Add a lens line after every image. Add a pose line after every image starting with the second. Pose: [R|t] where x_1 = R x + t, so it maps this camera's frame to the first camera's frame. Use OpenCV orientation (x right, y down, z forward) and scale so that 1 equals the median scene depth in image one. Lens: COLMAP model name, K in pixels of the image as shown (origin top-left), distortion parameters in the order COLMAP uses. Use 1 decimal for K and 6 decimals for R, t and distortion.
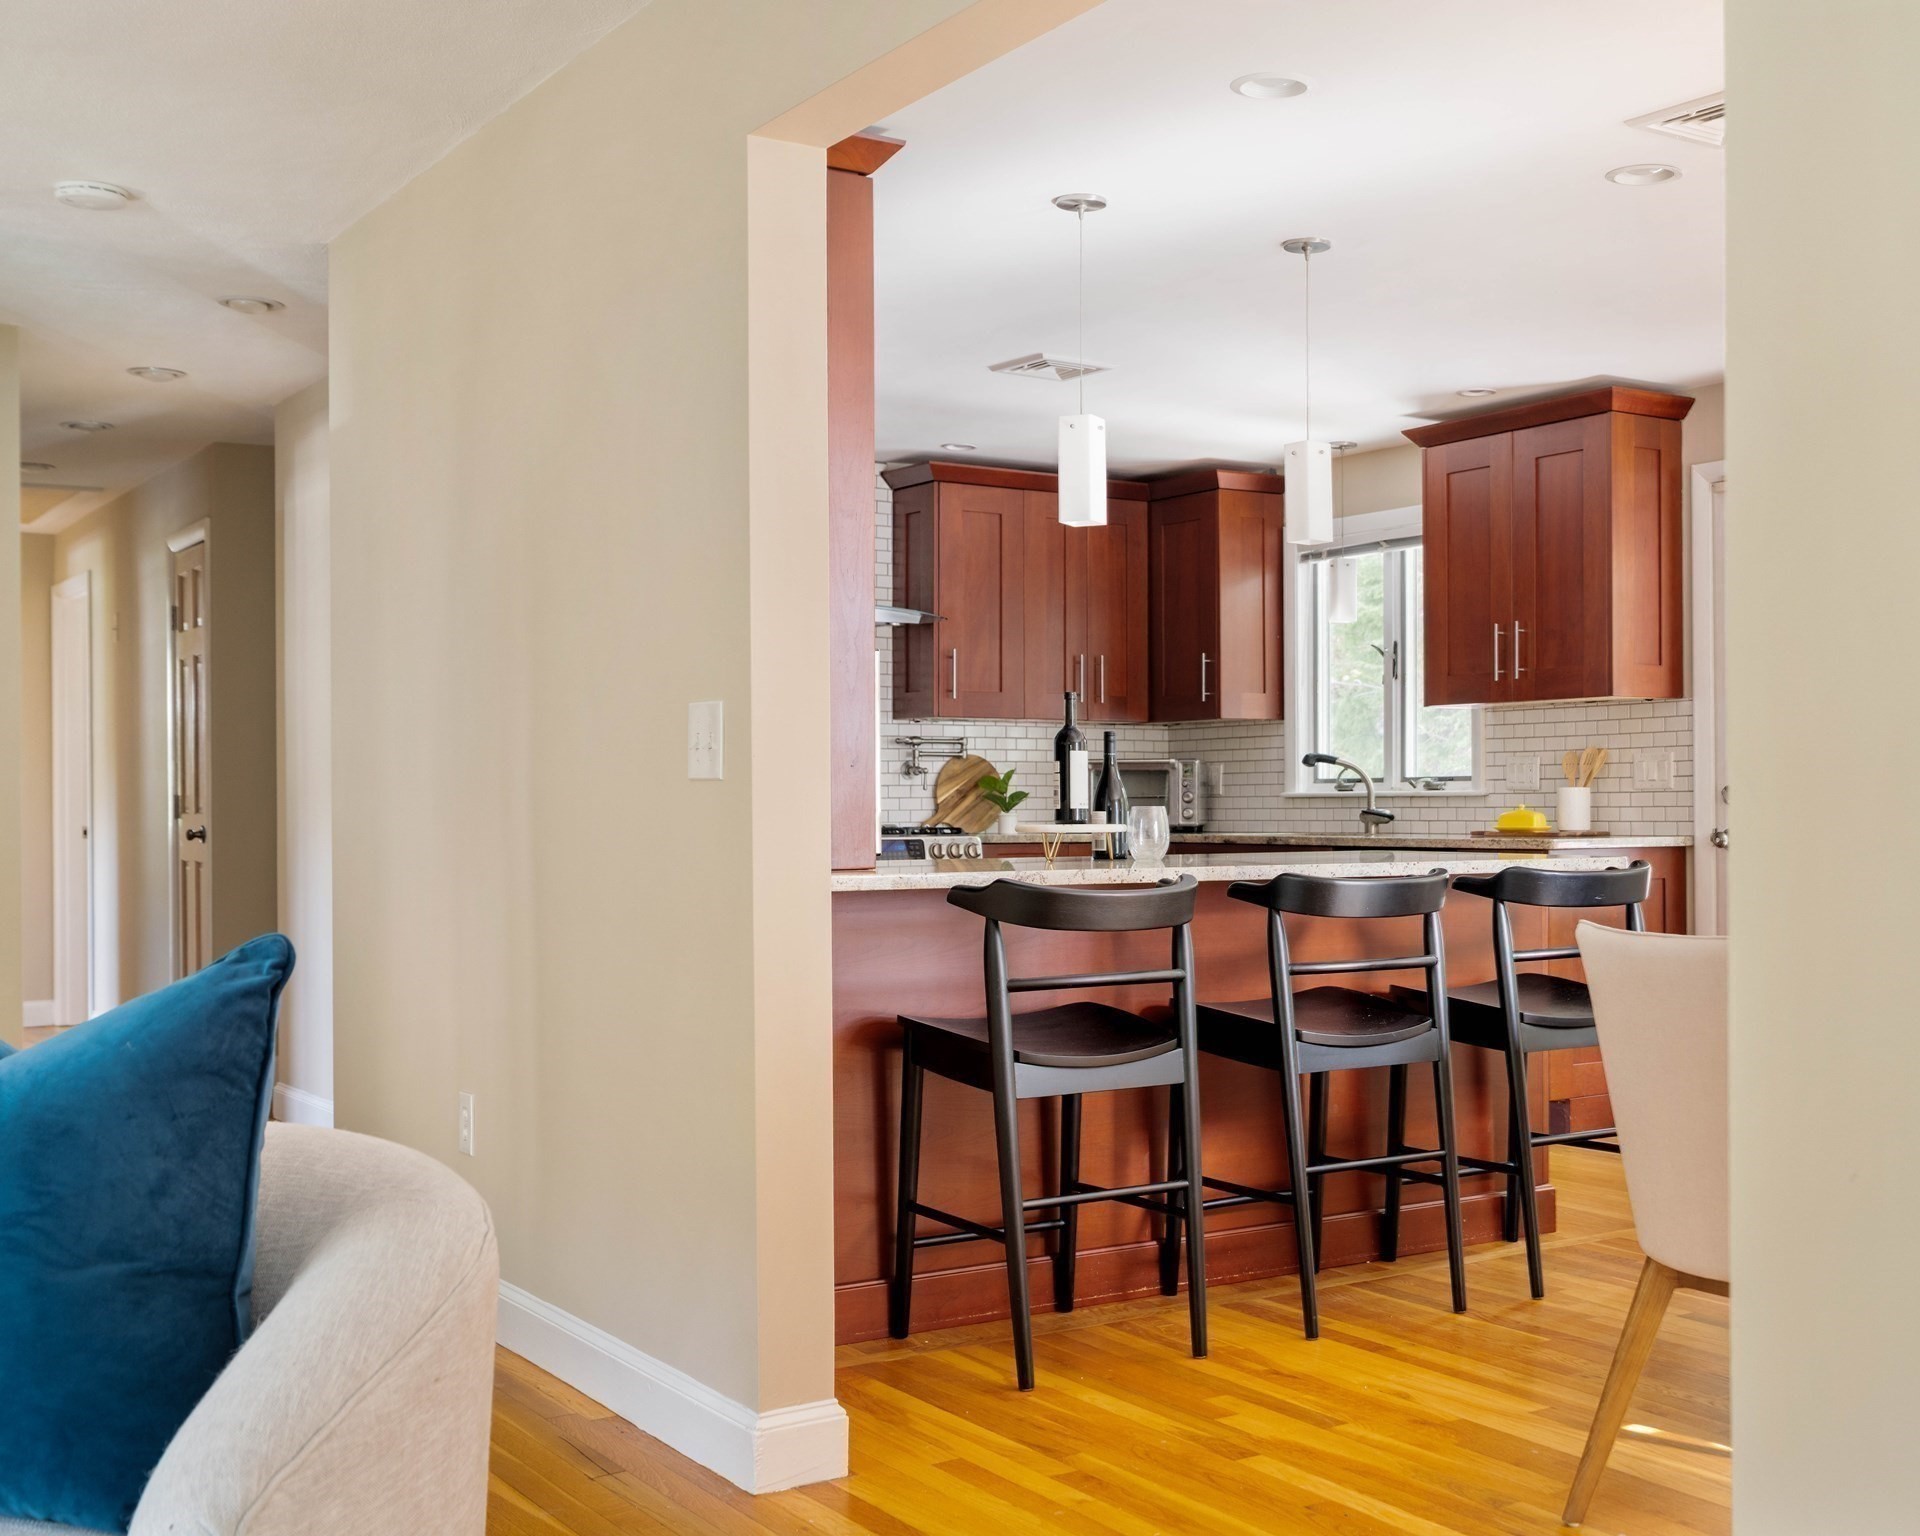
lens RADIAL K [[2126.7, 0, 961.9], [0, 2126.7, 775.2], [0, 0, 1]] dist [-0.005802, 0.000000]
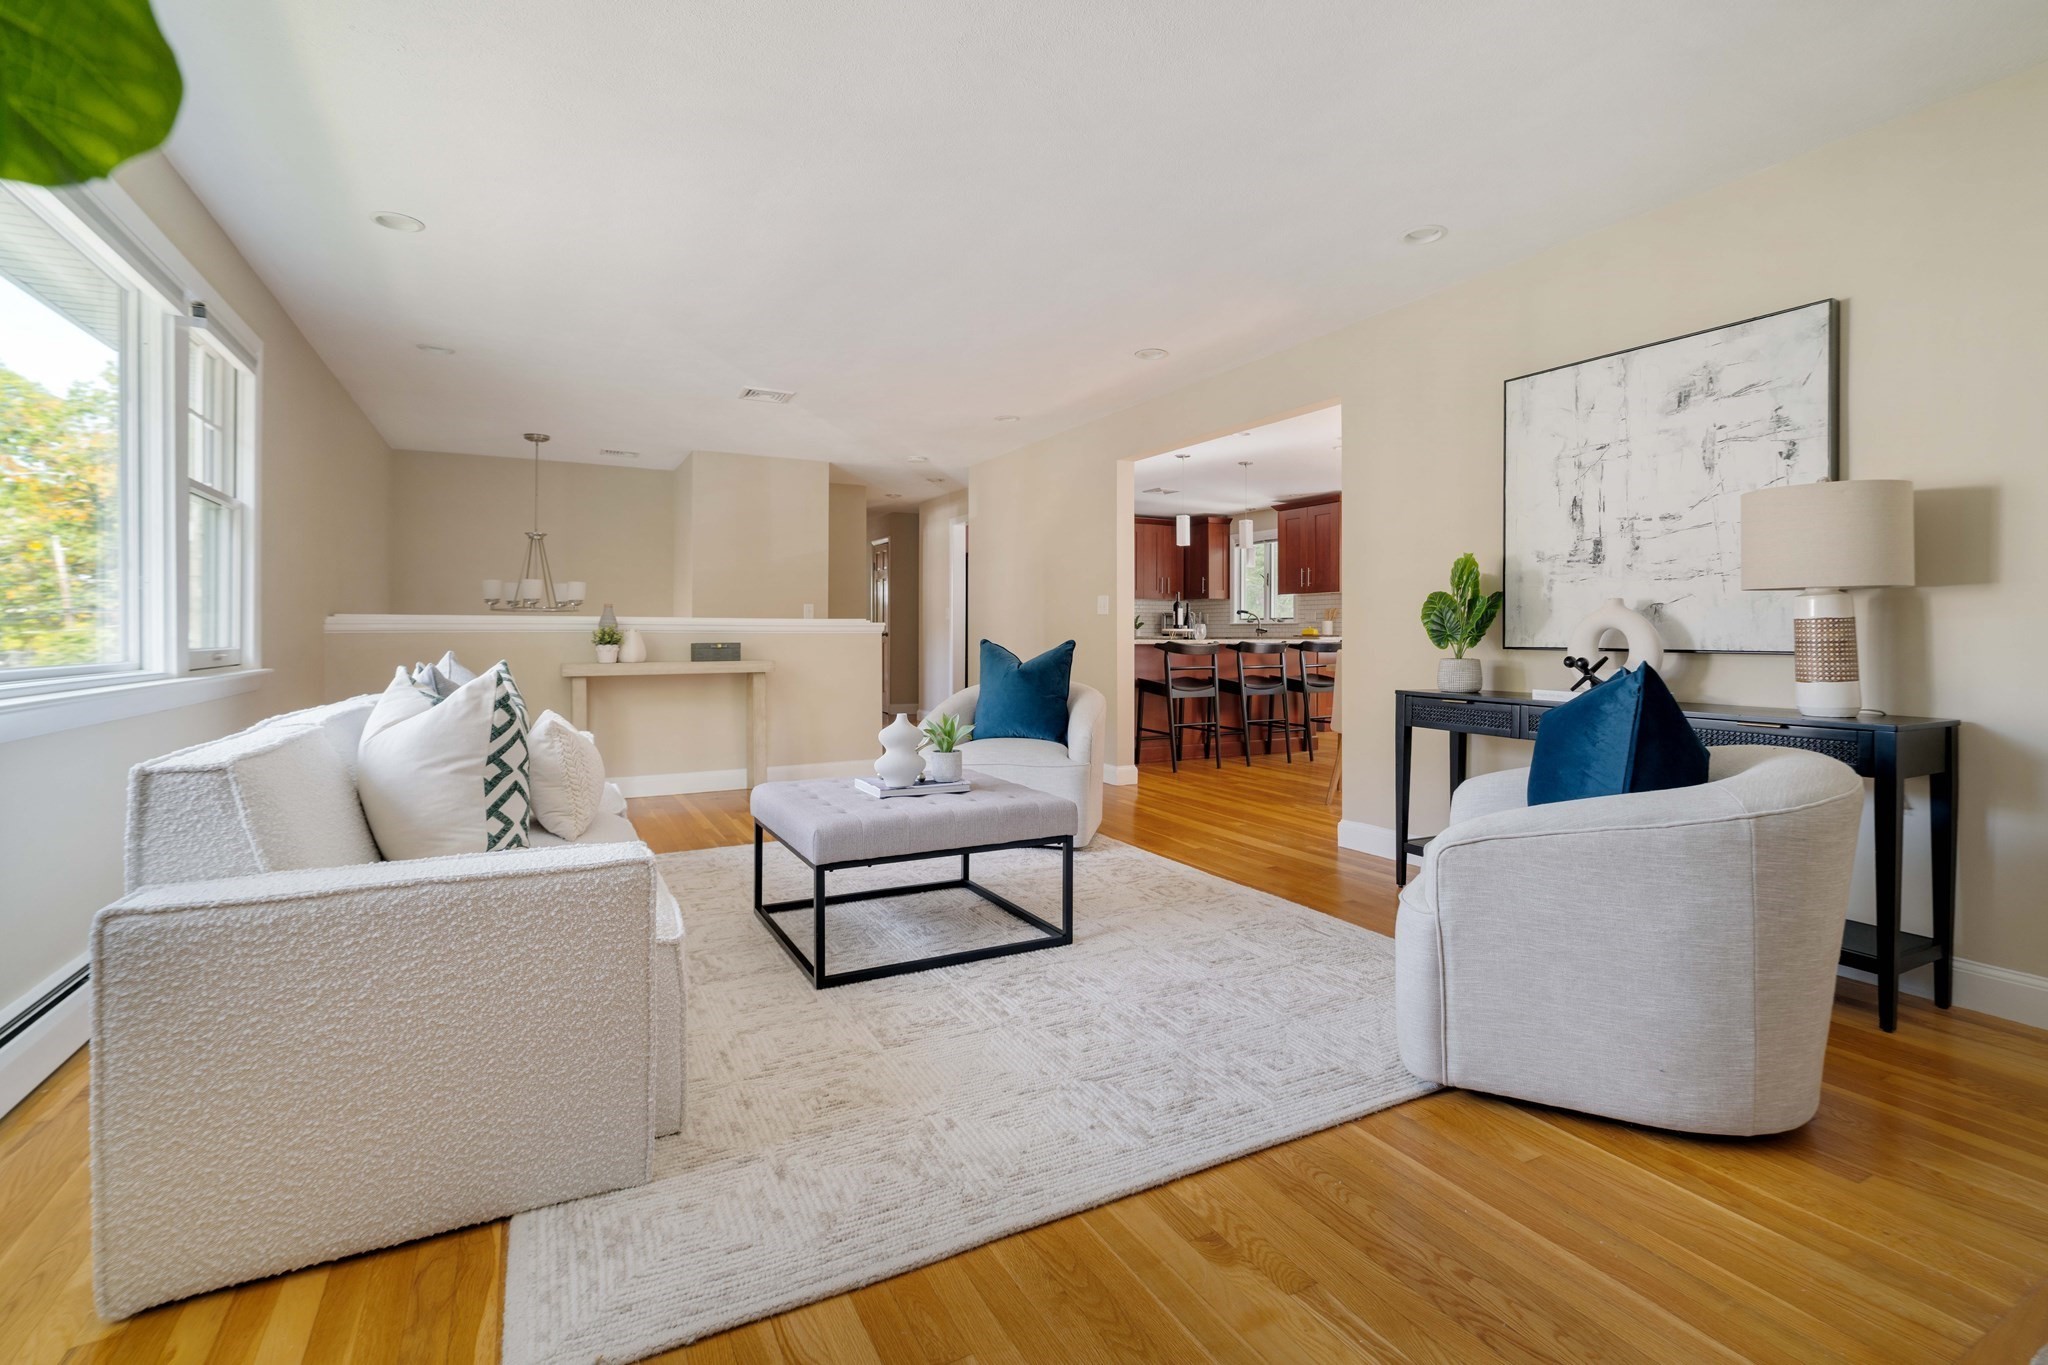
lens RADIAL K [[948.1, 0, 971.5], [0, 948.1, 631.2], [0, 0, 1]] dist [0.000474, 0.000007]
pose [[0.995835, 0.004793, -0.091049, -0.147761], [-0.003810, 0.999933, 0.010960, 0.010596], [0.091095, -0.010567, 0.995786, -0.608697]]
